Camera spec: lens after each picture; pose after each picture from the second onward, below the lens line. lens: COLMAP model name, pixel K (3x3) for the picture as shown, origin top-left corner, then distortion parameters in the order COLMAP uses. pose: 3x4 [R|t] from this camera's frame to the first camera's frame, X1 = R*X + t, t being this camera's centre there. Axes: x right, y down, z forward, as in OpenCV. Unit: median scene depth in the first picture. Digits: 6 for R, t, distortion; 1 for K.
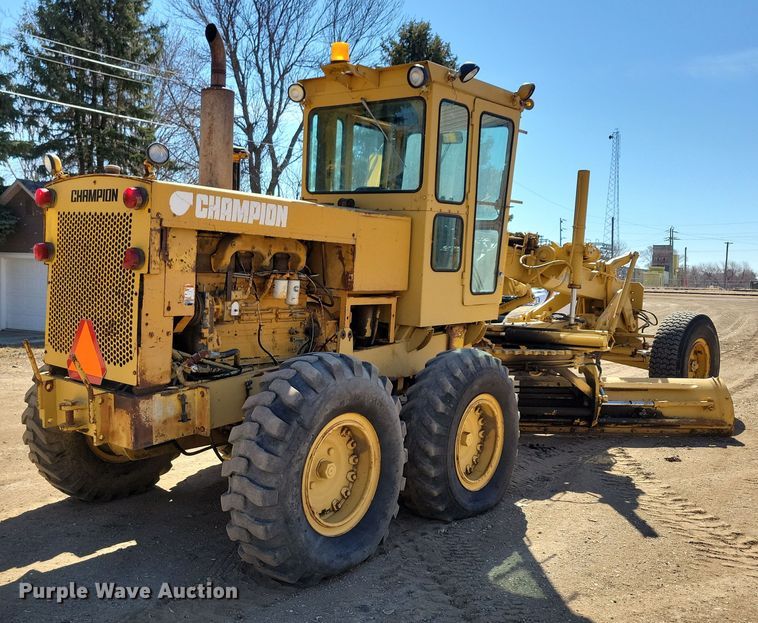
lens RADIAL K [[796.3, 0, 300.5], [0, 796.3, 323.8], [0, 0, 1]] dist [0.078941, -0.006956]
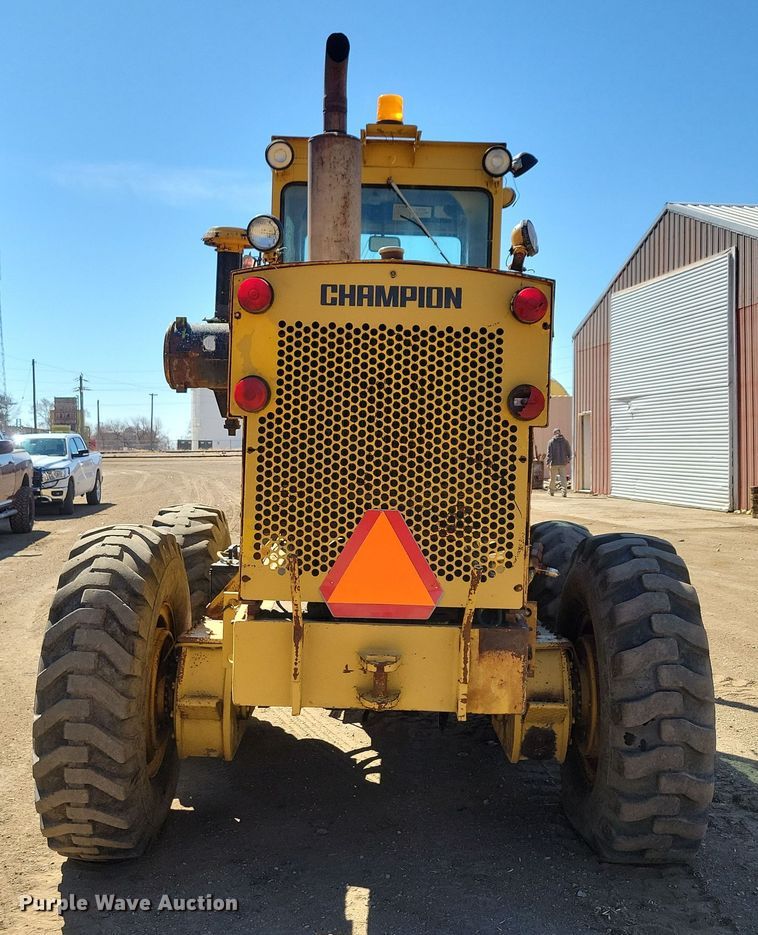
lens RADIAL K [[1107.2, 0, 379.0], [0, 1107.2, 467.5], [0, 0, 1]] dist [0.014250, 0.007849]
pose [[0.733549, -0.042819, 0.678286, -0.801506], [0.066018, 0.997783, -0.008409, -0.028998], [-0.676423, 0.050947, 0.734749, 0.412795]]
